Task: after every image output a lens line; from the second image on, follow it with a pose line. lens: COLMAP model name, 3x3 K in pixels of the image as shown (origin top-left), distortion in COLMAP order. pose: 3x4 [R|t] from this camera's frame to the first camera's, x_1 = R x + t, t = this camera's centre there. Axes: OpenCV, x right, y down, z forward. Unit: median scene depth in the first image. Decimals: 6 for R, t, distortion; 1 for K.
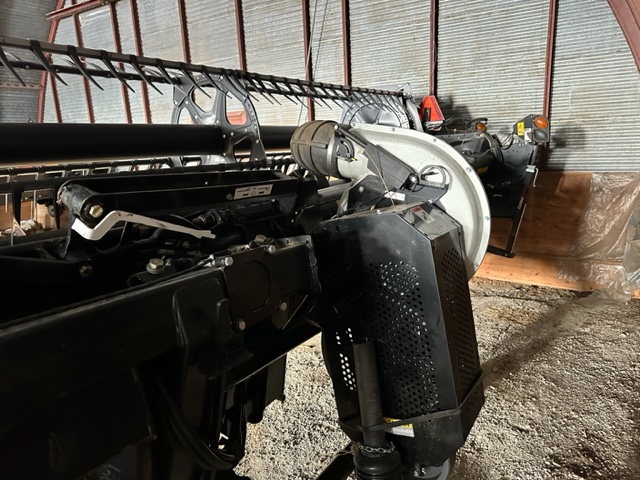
lens RADIAL K [[457.9, 0, 322.7], [0, 457.9, 240.8], [0, 0, 1]] dist [0.022624, -0.025268]
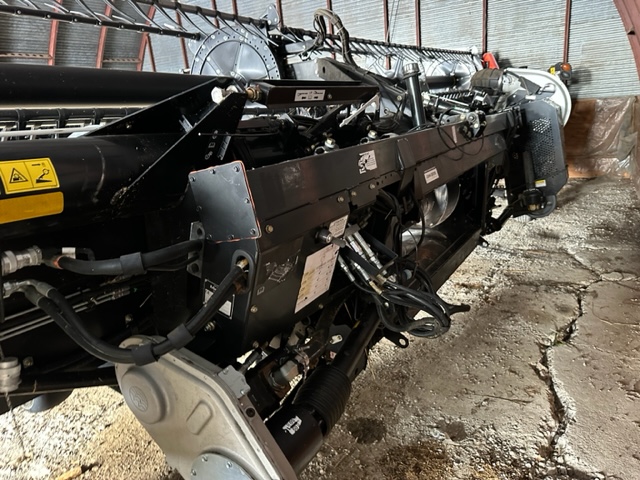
lens RADIAL K [[457.9, 0, 319.4], [0, 457.9, 236.7], [0, 0, 1]] dist [0.022624, -0.025268]
pose [[0.998370, -0.055211, 0.014446, -0.388224], [0.054039, 0.995955, 0.071781, 0.150212], [-0.018351, -0.070884, 0.997316, -0.552419]]
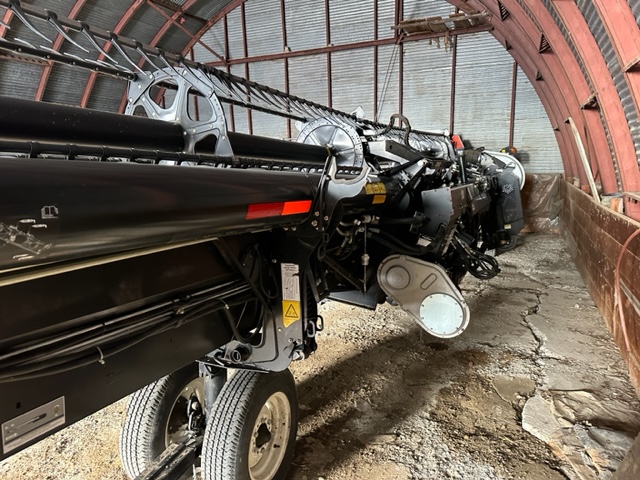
lens RADIAL K [[457.9, 0, 315.8], [0, 457.9, 236.9], [0, 0, 1]] dist [0.022624, -0.025268]
pose [[0.990352, -0.007693, 0.138361, -0.679820], [0.014395, 0.998767, -0.047504, 0.220157], [-0.137825, 0.049037, 0.989242, -0.909105]]
